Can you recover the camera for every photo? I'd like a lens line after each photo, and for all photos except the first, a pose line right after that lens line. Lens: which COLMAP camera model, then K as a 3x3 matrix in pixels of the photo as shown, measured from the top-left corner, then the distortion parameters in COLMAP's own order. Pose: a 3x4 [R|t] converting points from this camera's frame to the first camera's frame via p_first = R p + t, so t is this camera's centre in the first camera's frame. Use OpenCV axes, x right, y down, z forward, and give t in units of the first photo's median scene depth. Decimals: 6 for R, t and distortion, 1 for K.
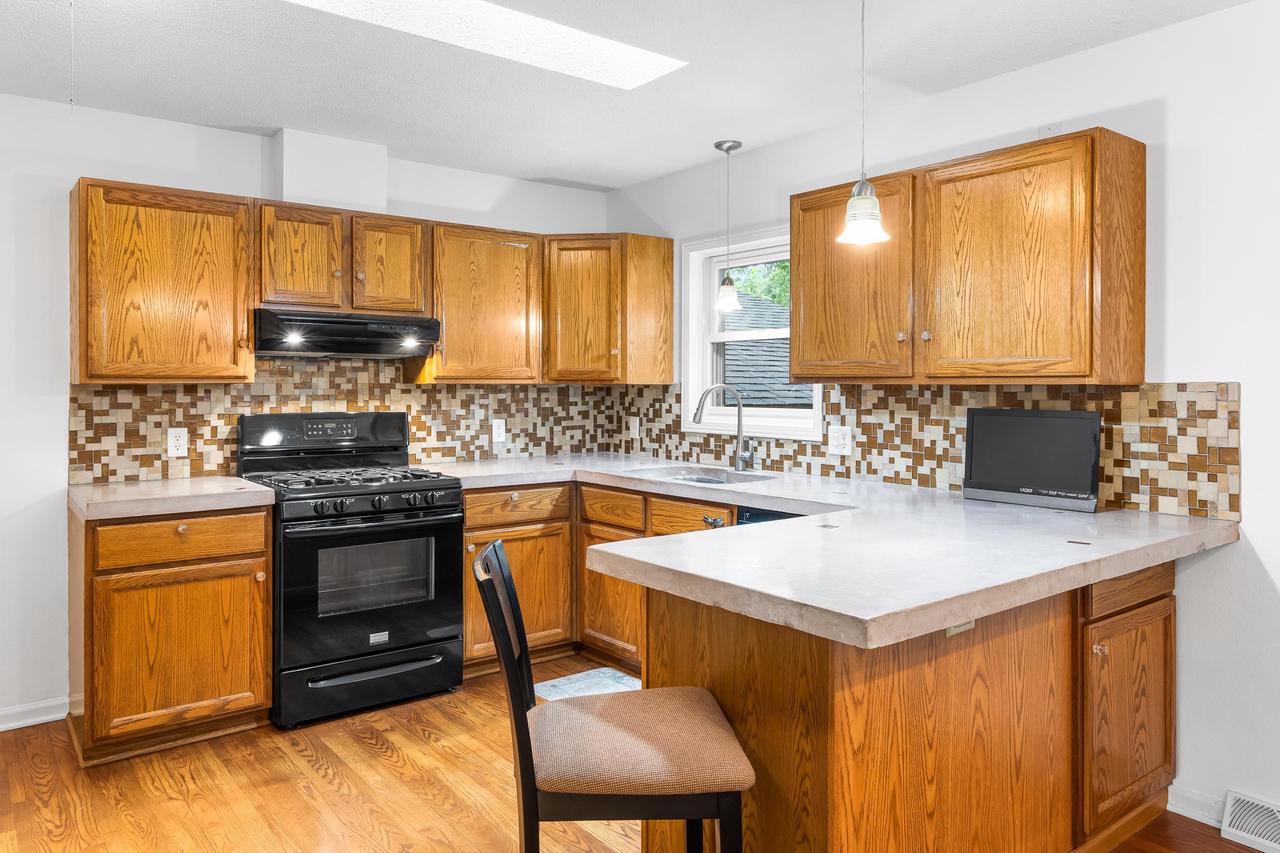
lens RADIAL K [[884.9, 0, 621.1], [0, 884.9, 385.0], [0, 0, 1]] dist [0.006139, -0.002079]
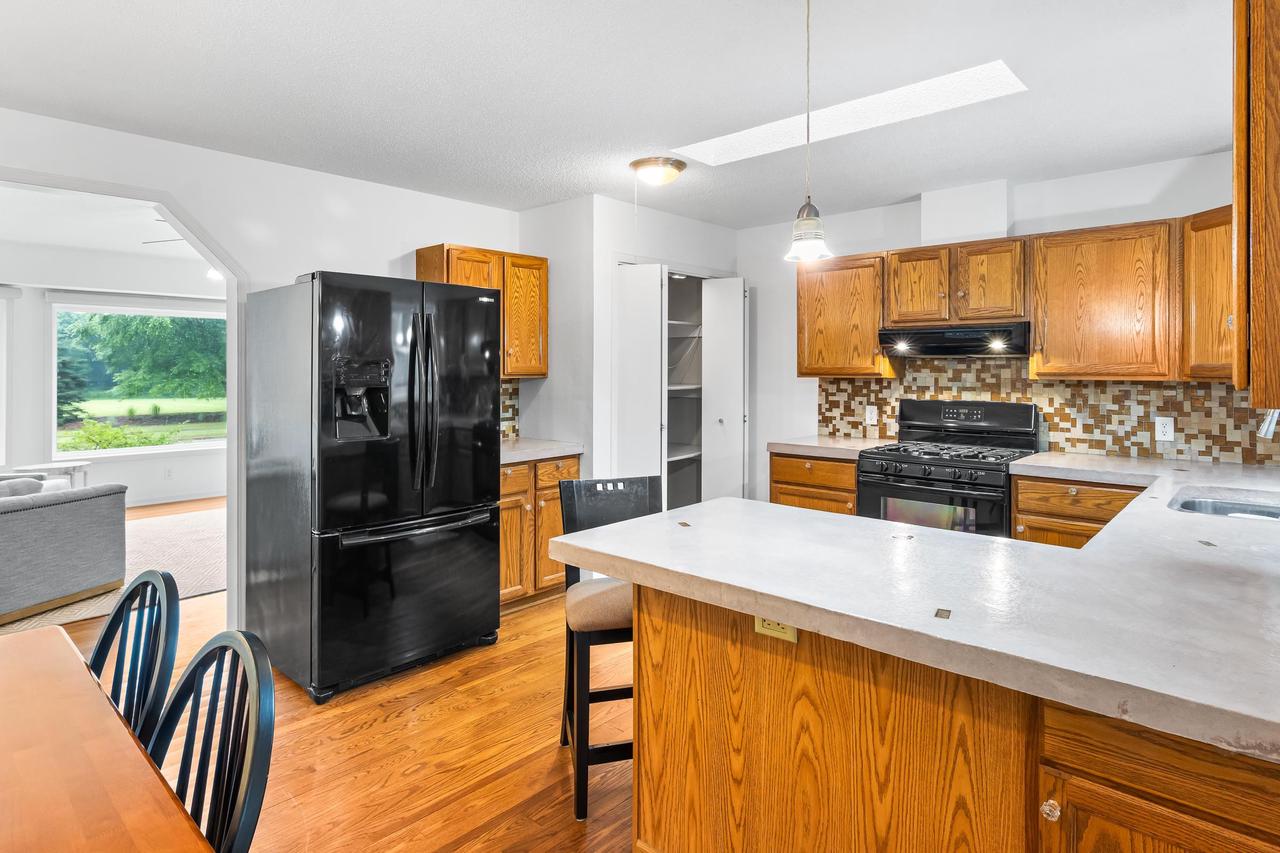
lens RADIAL K [[686.3, 0, 625.7], [0, 686.3, 370.3], [0, 0, 1]] dist [0.006862, -0.002425]
pose [[0.167681, 0.002710, -0.985838, 0.626638], [0.000132, 0.999996, 0.002771, -0.017598], [0.985841, -0.000595, 0.167680, 0.382915]]
